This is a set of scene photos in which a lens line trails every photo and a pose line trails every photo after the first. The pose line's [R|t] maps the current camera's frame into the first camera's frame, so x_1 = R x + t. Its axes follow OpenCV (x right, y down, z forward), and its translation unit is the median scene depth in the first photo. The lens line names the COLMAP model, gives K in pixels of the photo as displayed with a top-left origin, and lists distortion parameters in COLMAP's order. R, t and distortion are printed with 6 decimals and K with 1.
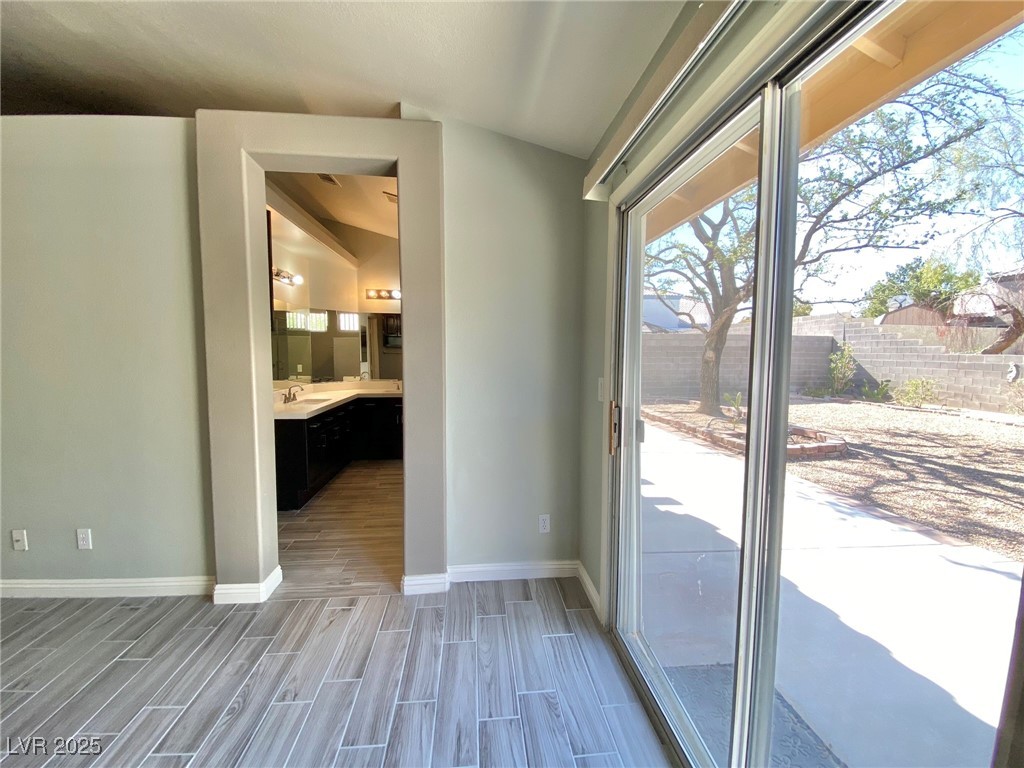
lens RADIAL K [[414.1, 0, 510.4], [0, 414.1, 384.3], [0, 0, 1]] dist [0.015928, -0.018097]
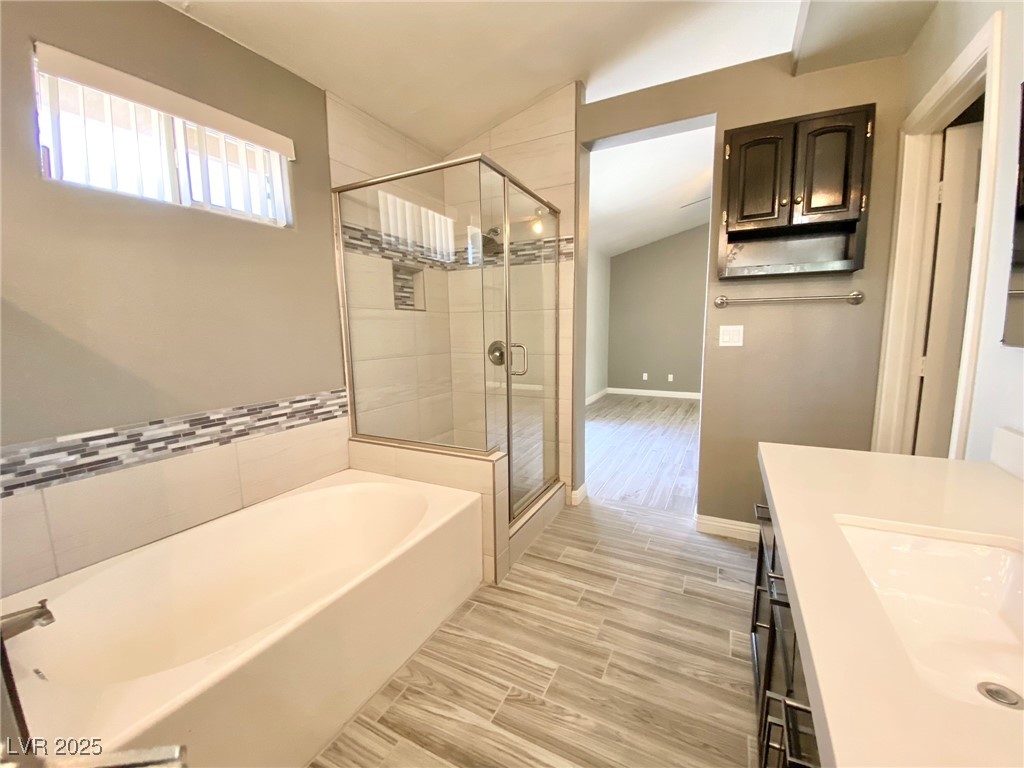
lens RADIAL K [[414.1, 0, 507.7], [0, 414.1, 384.7], [0, 0, 1]] dist [0.015928, -0.018097]
pose [[-0.837056, -0.069911, 0.542632, -0.431063], [0.047163, 0.978890, 0.198871, -0.065593], [-0.545081, 0.192059, -0.816089, 1.248035]]
